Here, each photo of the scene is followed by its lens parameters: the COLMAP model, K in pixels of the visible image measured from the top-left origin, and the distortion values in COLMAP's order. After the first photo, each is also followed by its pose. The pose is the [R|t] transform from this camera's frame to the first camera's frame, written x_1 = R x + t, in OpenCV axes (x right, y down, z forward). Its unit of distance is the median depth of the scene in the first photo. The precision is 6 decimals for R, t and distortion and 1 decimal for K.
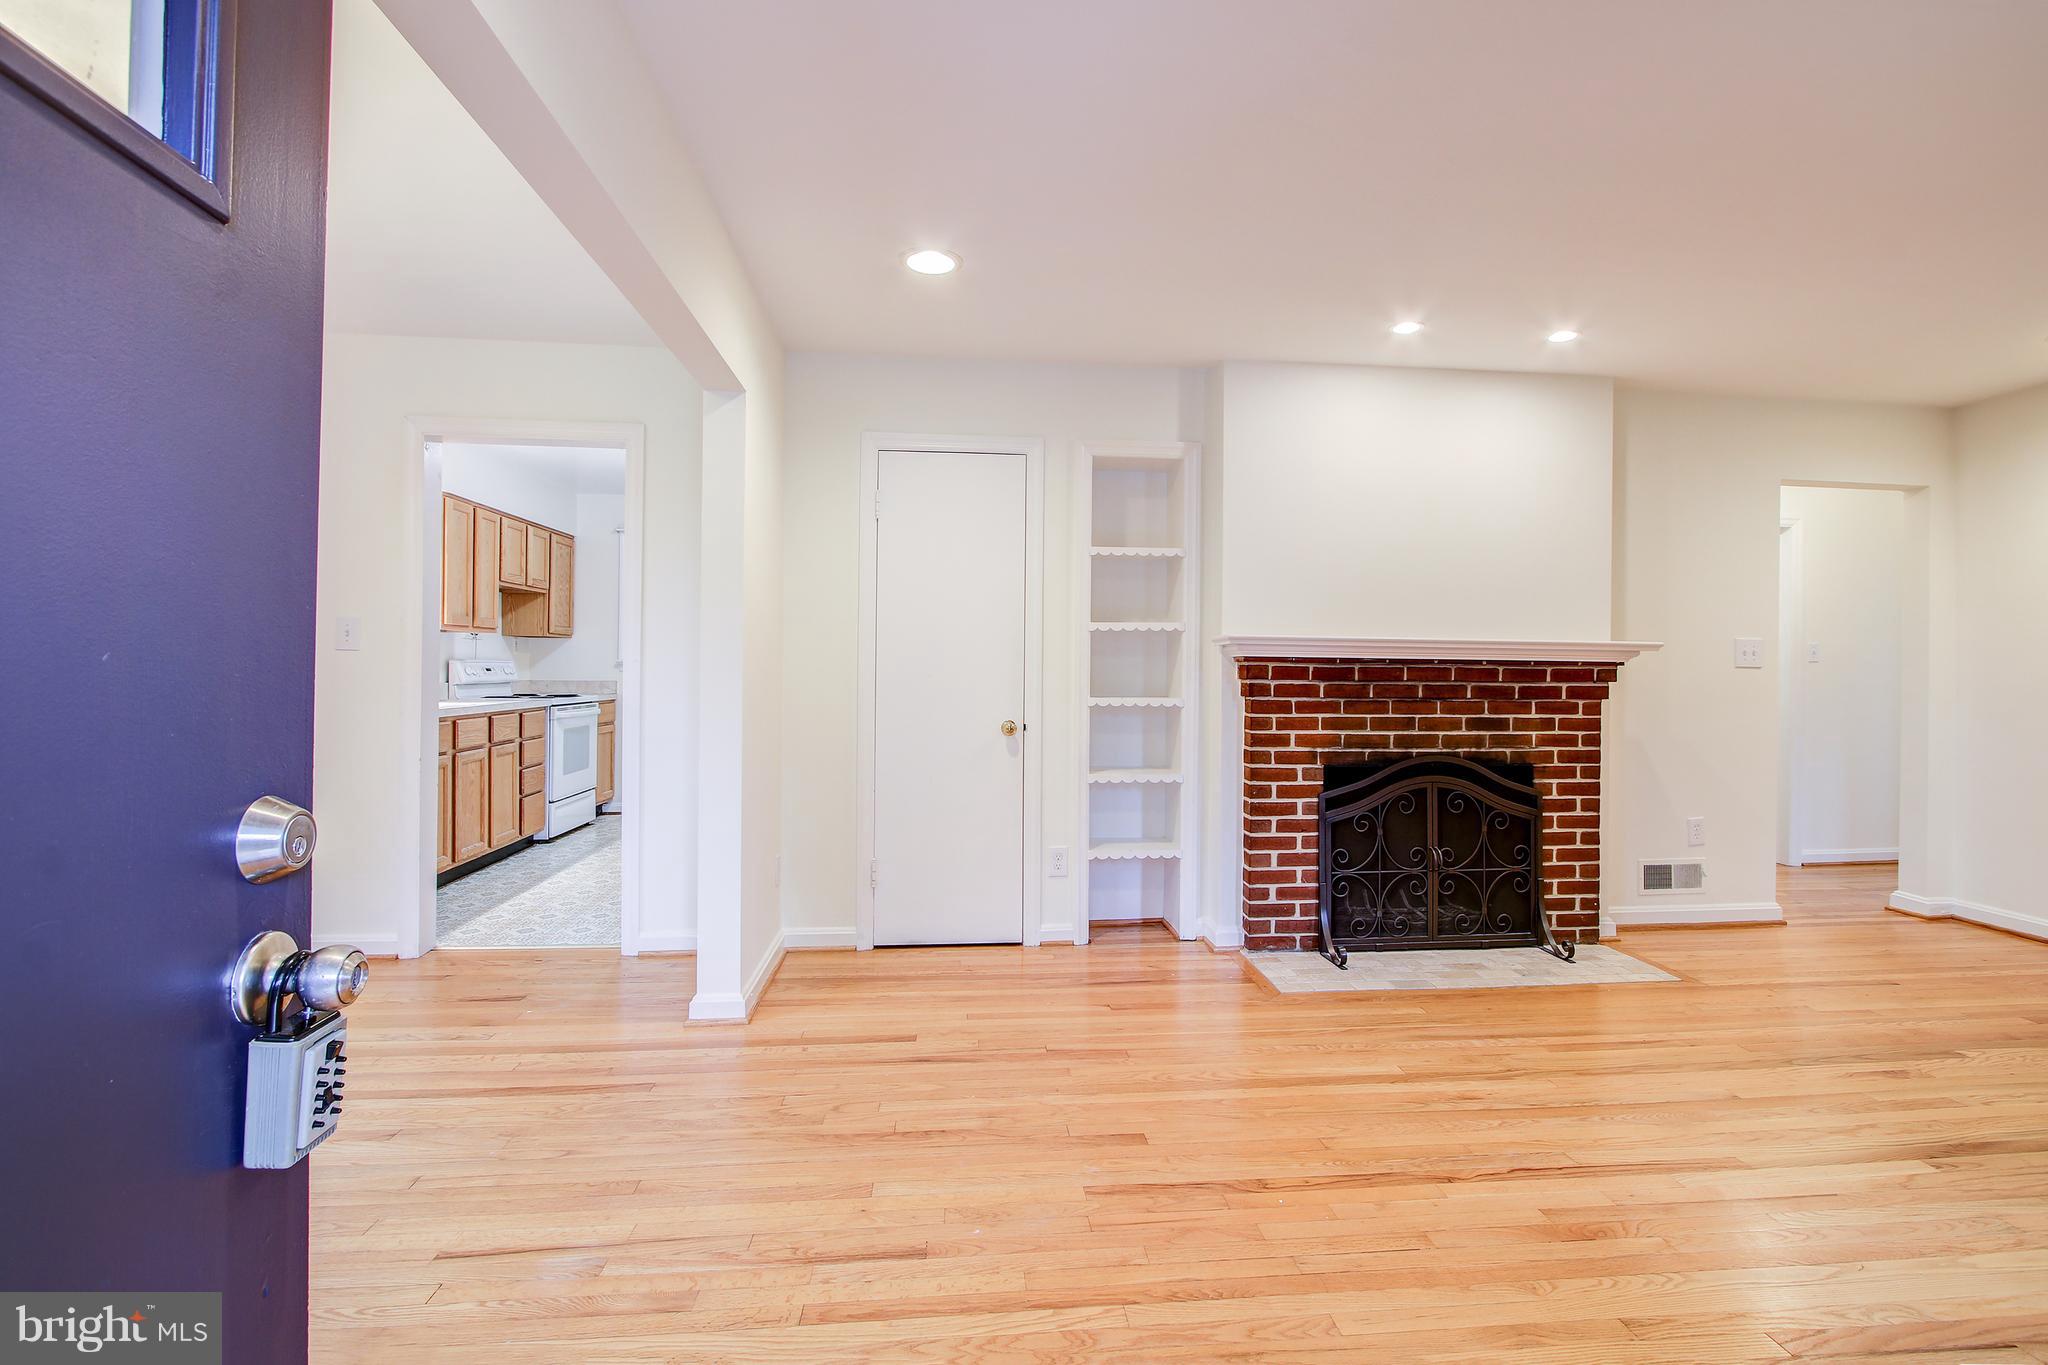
lens RADIAL K [[940.6, 0, 1037.3], [0, 940.6, 670.8], [0, 0, 1]] dist [-0.013335, 0.000055]
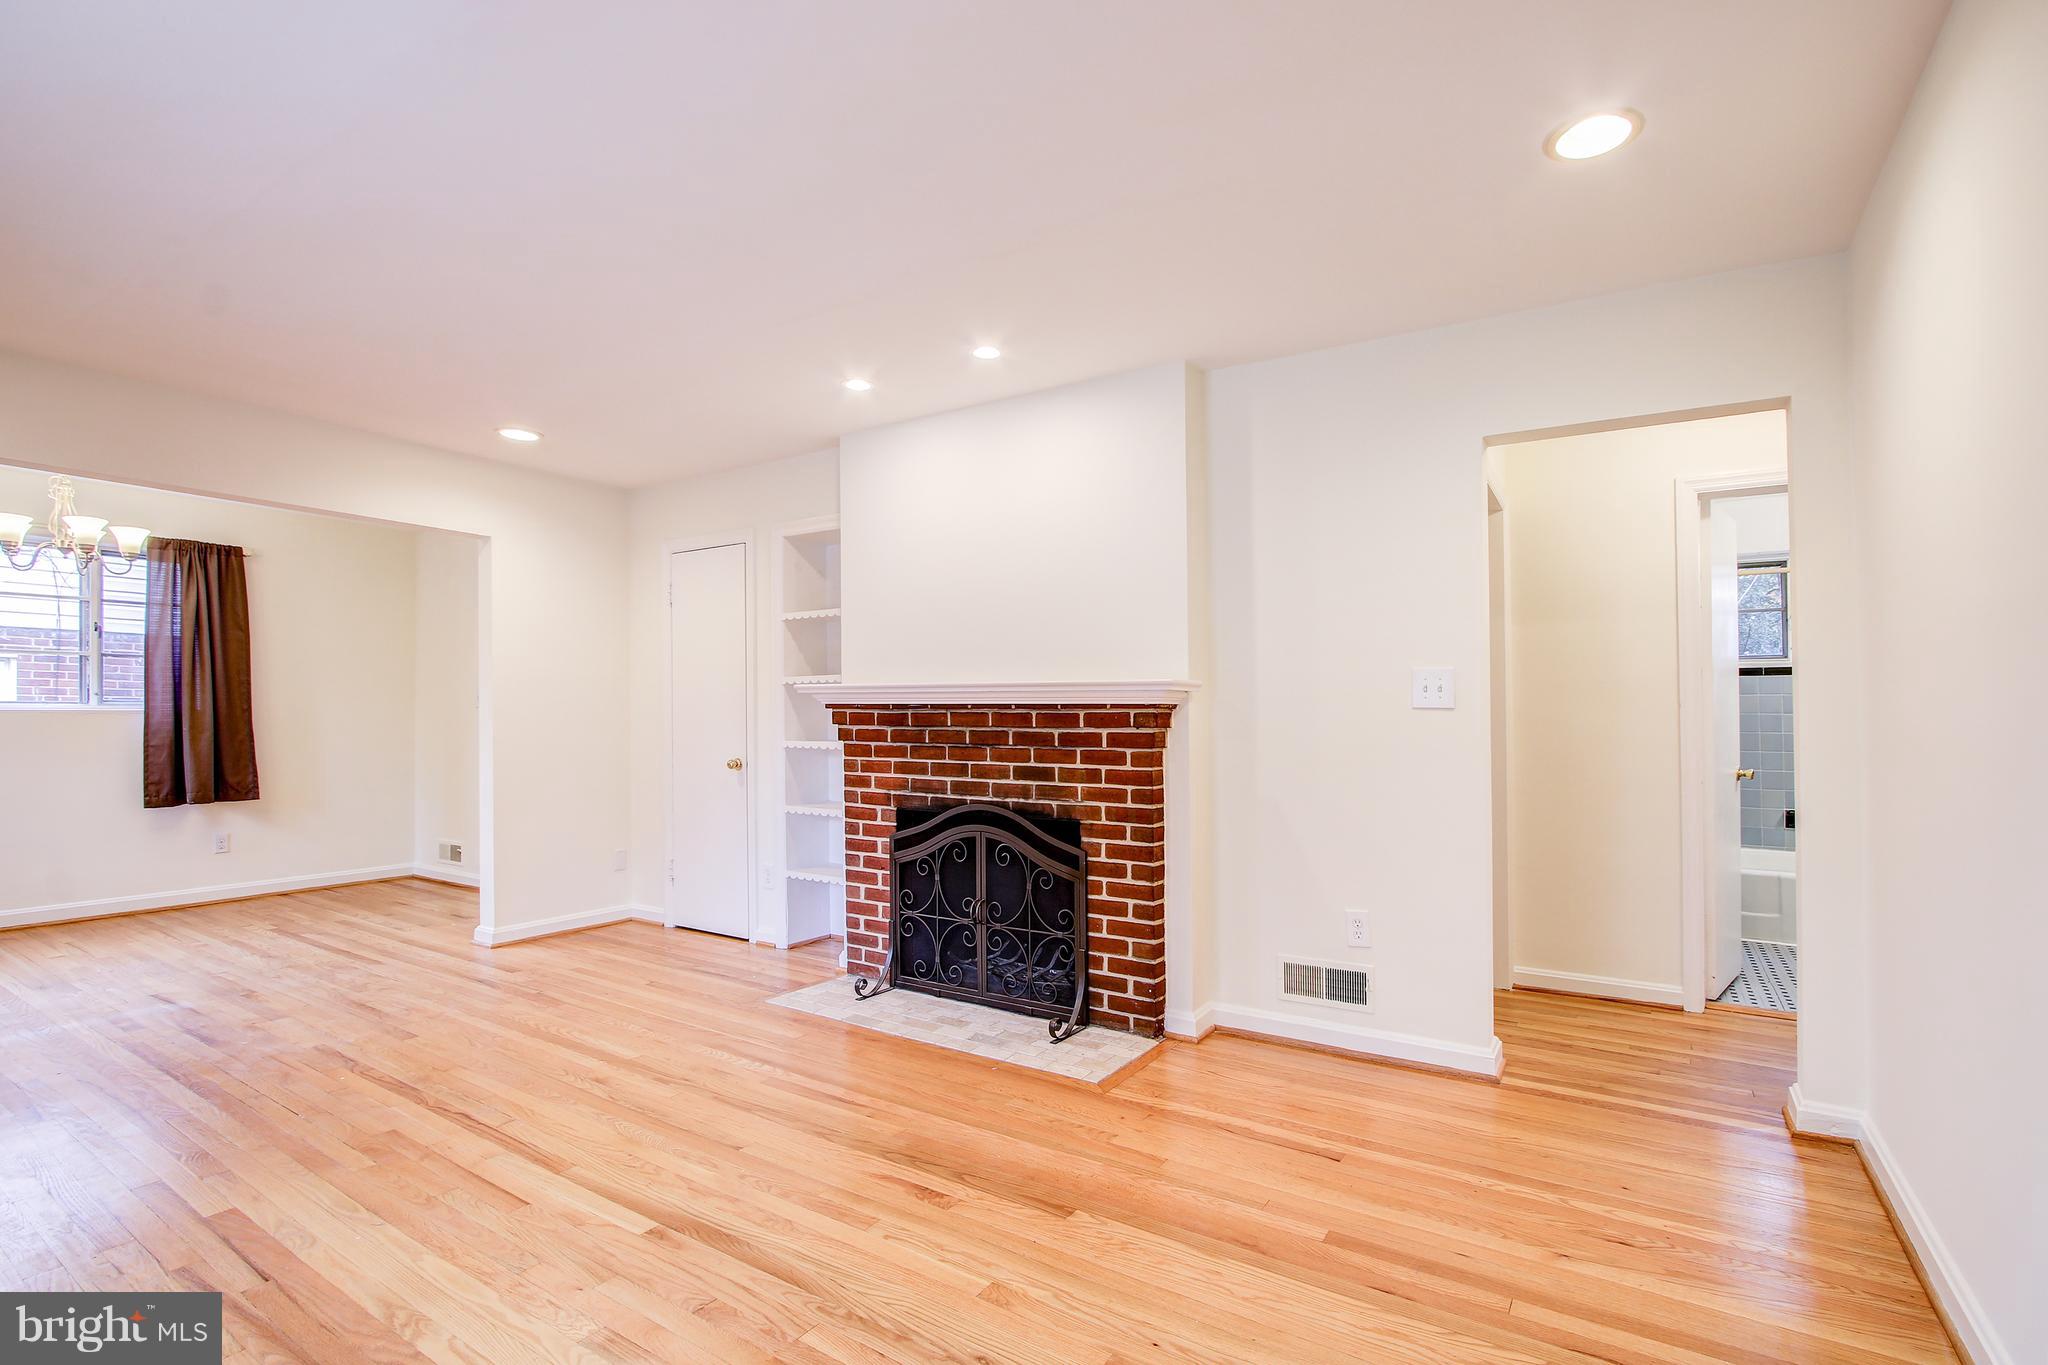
lens RADIAL K [[940.6, 0, 1053.0], [0, 940.6, 726.0], [0, 0, 1]] dist [-0.013335, 0.000055]
pose [[0.790185, 0.001140, -0.612867, 1.060520], [-0.000386, 0.999999, 0.001362, 0.009001], [0.612868, -0.000840, 0.790185, 0.279657]]
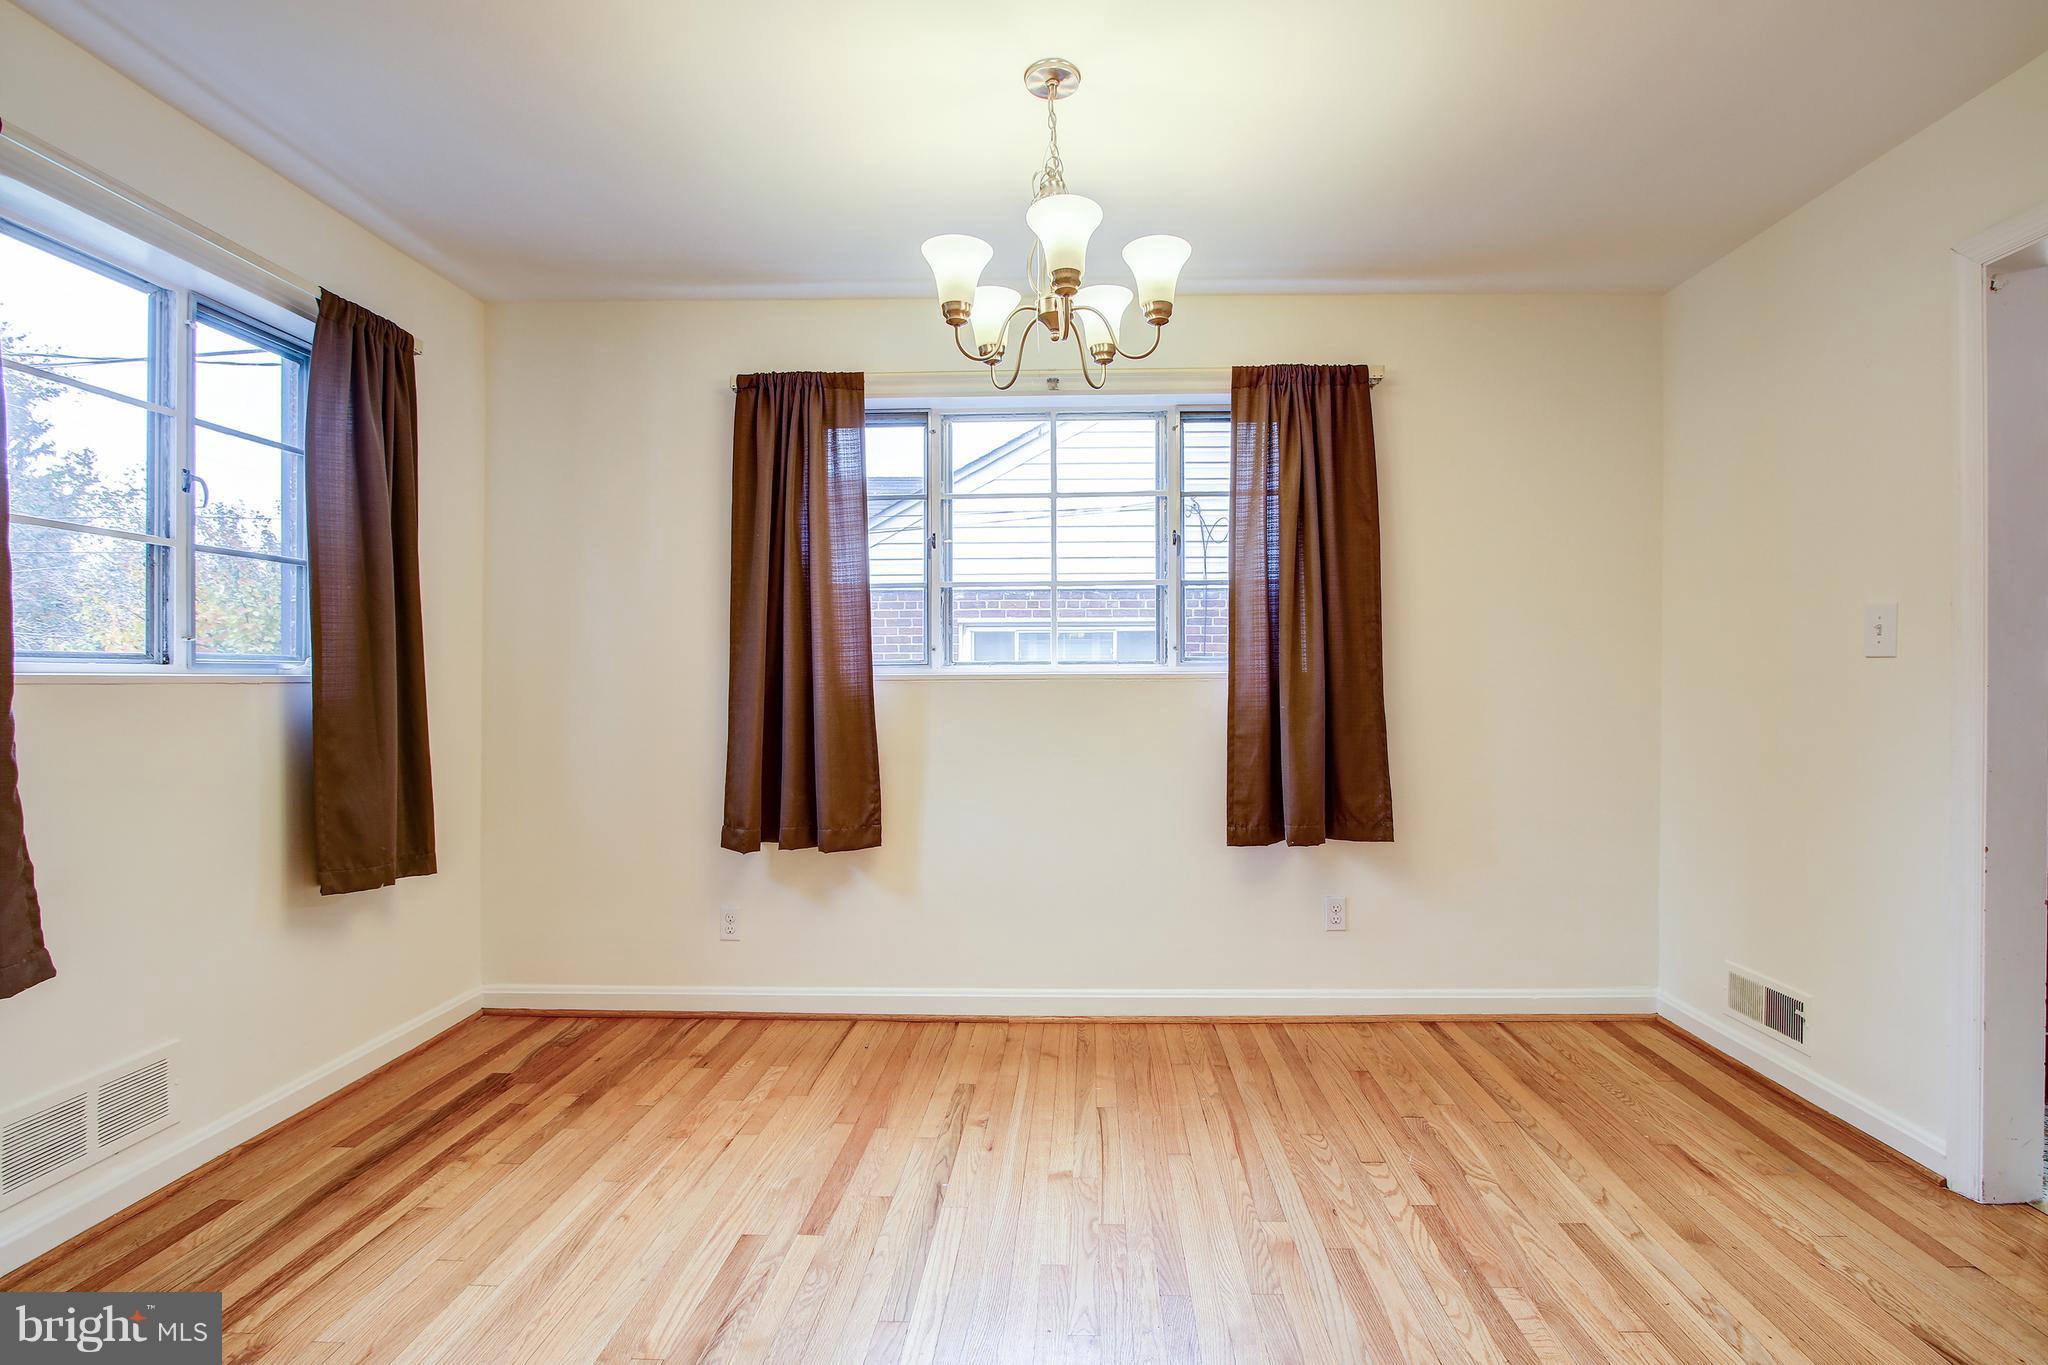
lens RADIAL K [[940.6, 0, 1056.6], [0, 940.6, 683.7], [0, 0, 1]] dist [-0.013335, 0.000055]
pose [[-0.124540, -0.004125, -0.992206, -0.034576], [-0.002663, 0.999989, -0.003823, 0.000283], [0.992211, 0.002166, -0.124549, 0.495337]]
